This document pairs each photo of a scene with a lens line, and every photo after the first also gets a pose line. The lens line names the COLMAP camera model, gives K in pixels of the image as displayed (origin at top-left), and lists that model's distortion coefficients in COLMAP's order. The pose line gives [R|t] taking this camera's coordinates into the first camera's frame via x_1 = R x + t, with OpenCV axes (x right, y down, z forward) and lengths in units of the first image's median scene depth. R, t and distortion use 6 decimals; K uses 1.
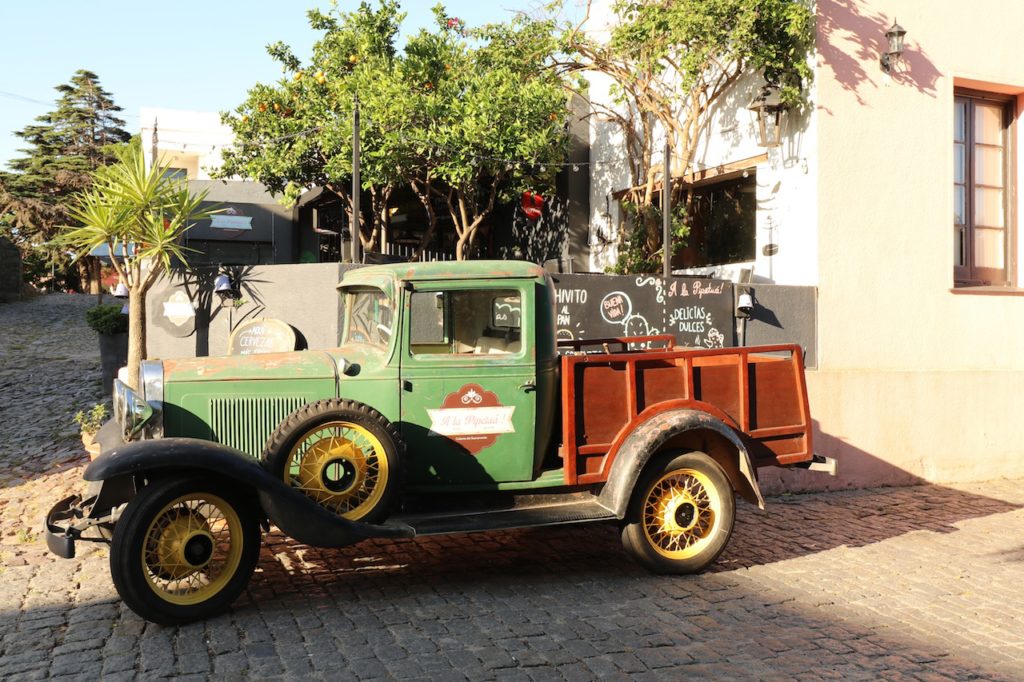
lens RADIAL K [[1109.9, 0, 512.3], [0, 1109.9, 340.0], [0, 0, 1]] dist [-0.028042, 0.000000]
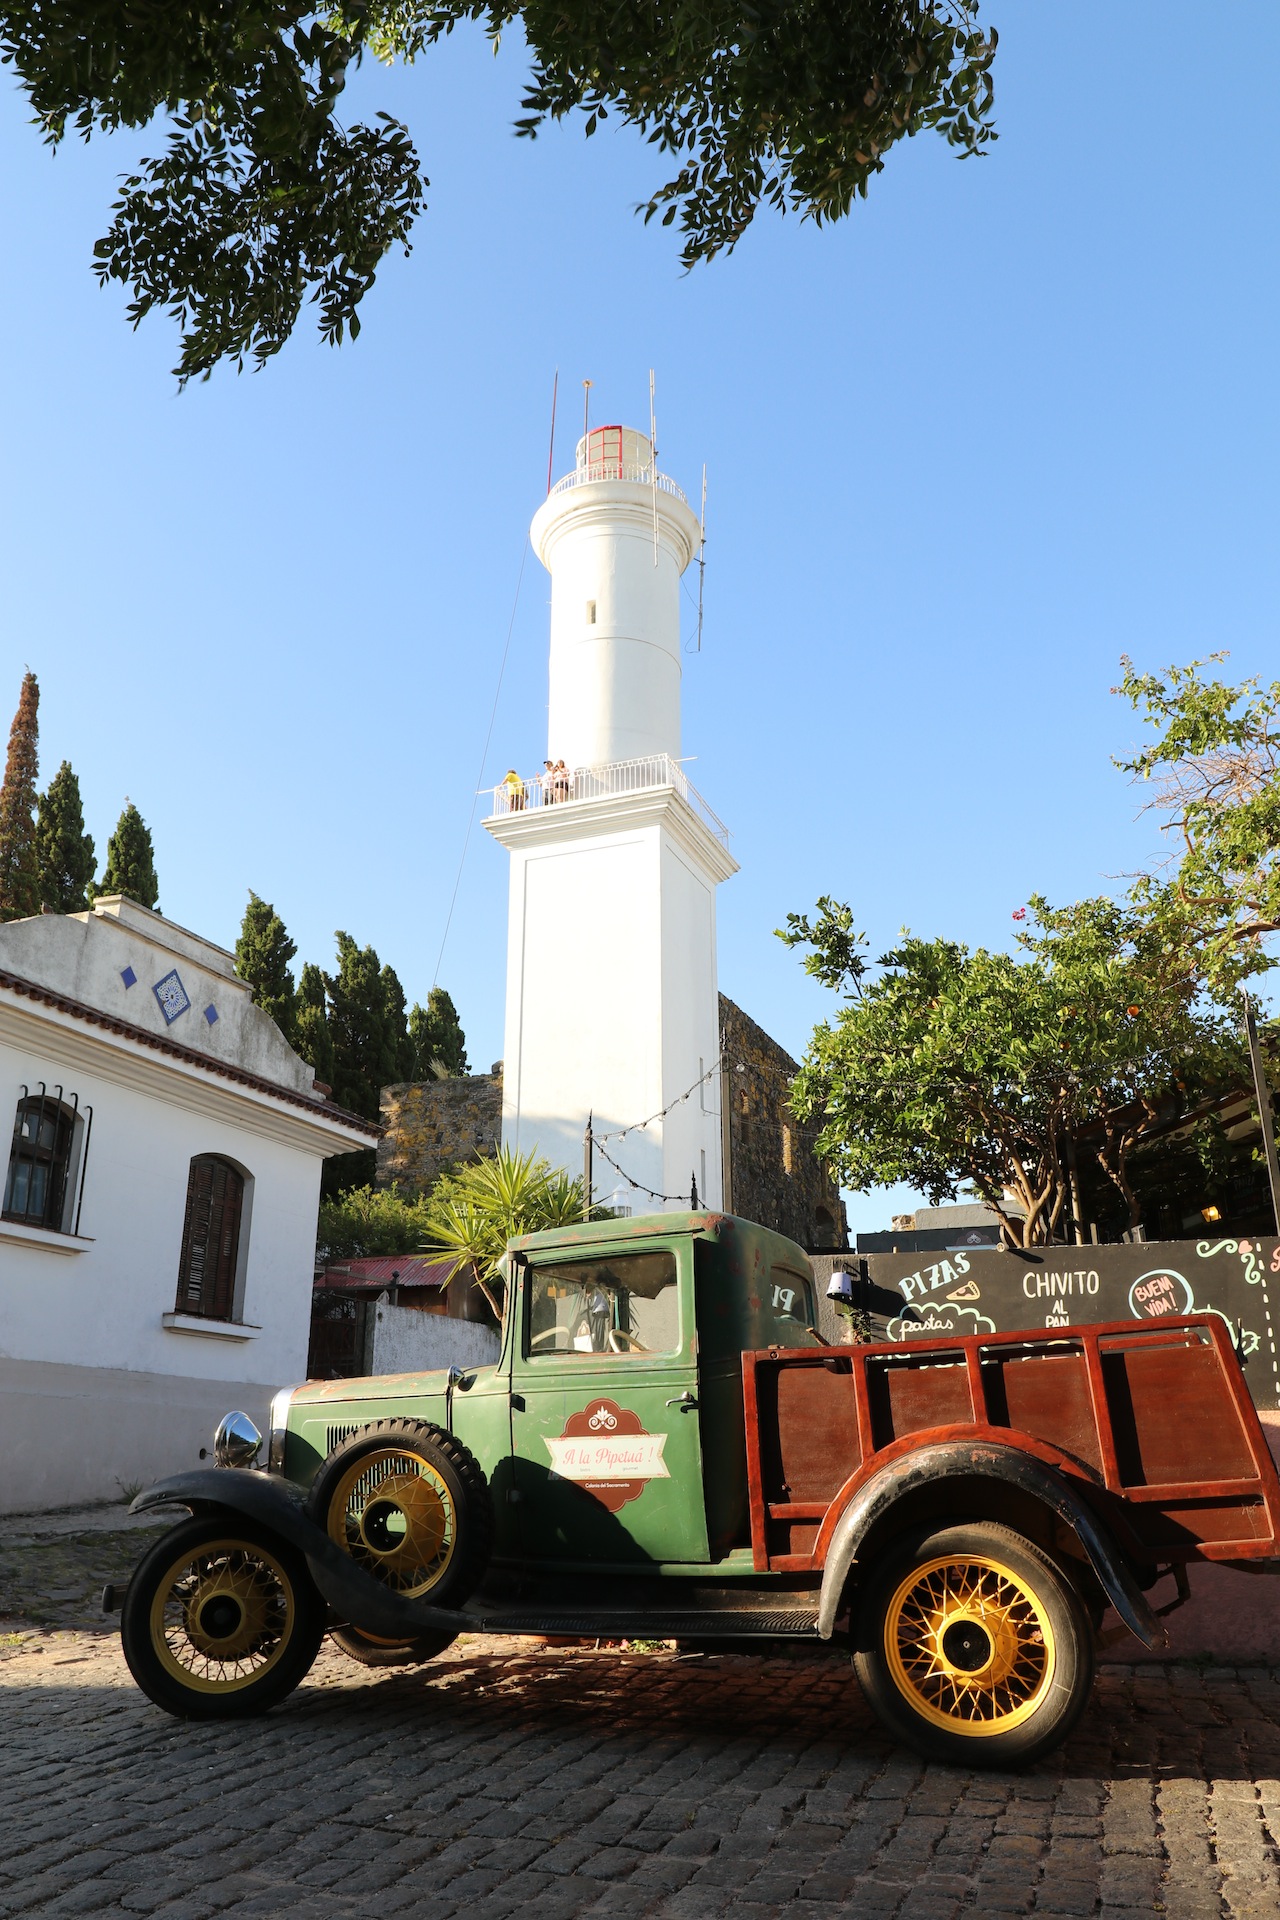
lens RADIAL K [[1496.1, 0, 640.4], [0, 1496.1, 963.0], [0, 0, 1]] dist [-0.037204, -0.000348]
pose [[0.726586, -0.227586, -0.648288, 0.585794], [-0.000975, 0.943205, -0.332210, 0.085324], [0.687075, 0.242011, 0.685097, 0.320408]]
